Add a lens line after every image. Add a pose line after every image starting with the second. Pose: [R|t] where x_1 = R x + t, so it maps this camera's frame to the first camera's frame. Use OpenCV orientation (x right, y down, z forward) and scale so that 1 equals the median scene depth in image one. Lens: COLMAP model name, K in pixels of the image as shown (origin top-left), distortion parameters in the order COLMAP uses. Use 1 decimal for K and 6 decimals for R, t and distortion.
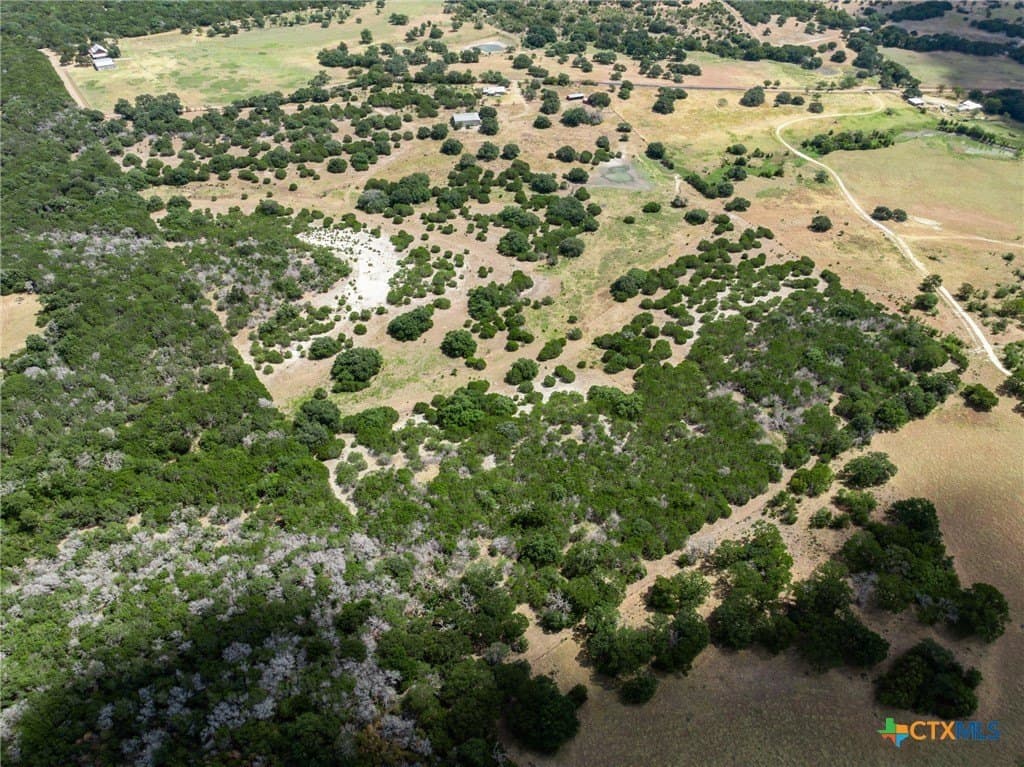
lens RADIAL K [[720.2, 0, 512.9], [0, 720.2, 382.6], [0, 0, 1]] dist [-0.031754, 0.022300]
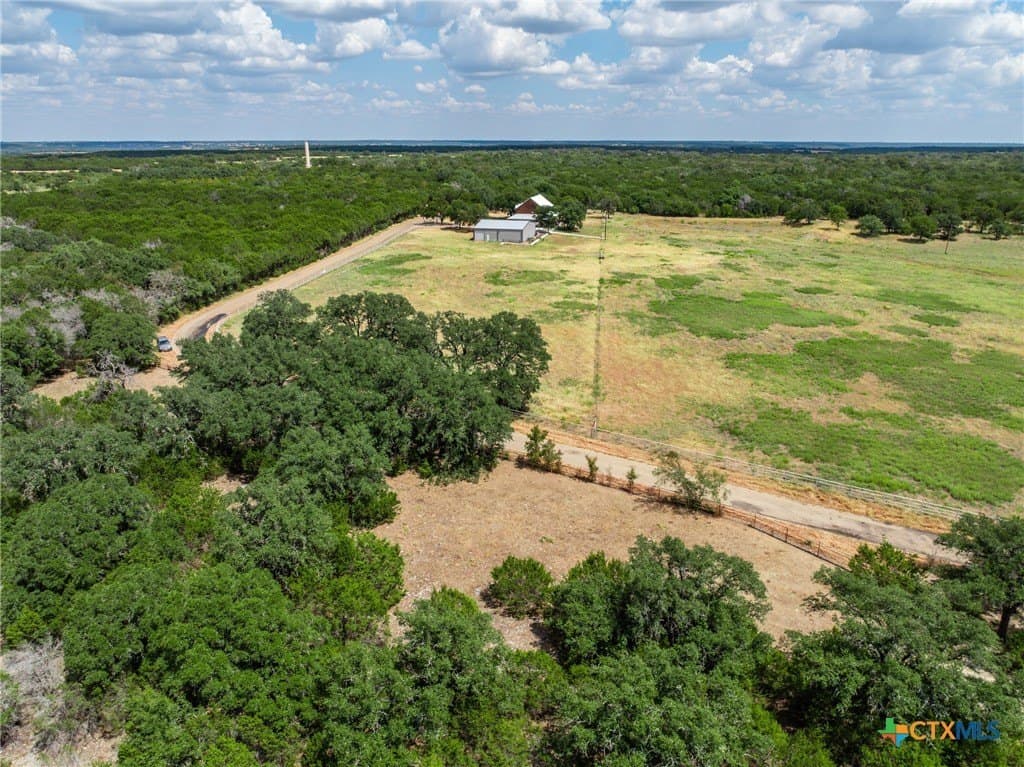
lens RADIAL K [[720.2, 0, 512.9], [0, 720.2, 382.6], [0, 0, 1]] dist [-0.031754, 0.022300]
pose [[0.693400, 0.220822, -0.685882, -0.435645], [-0.468199, 0.861628, -0.195926, -0.424753], [0.547710, 0.456985, 0.700841, 1.048741]]
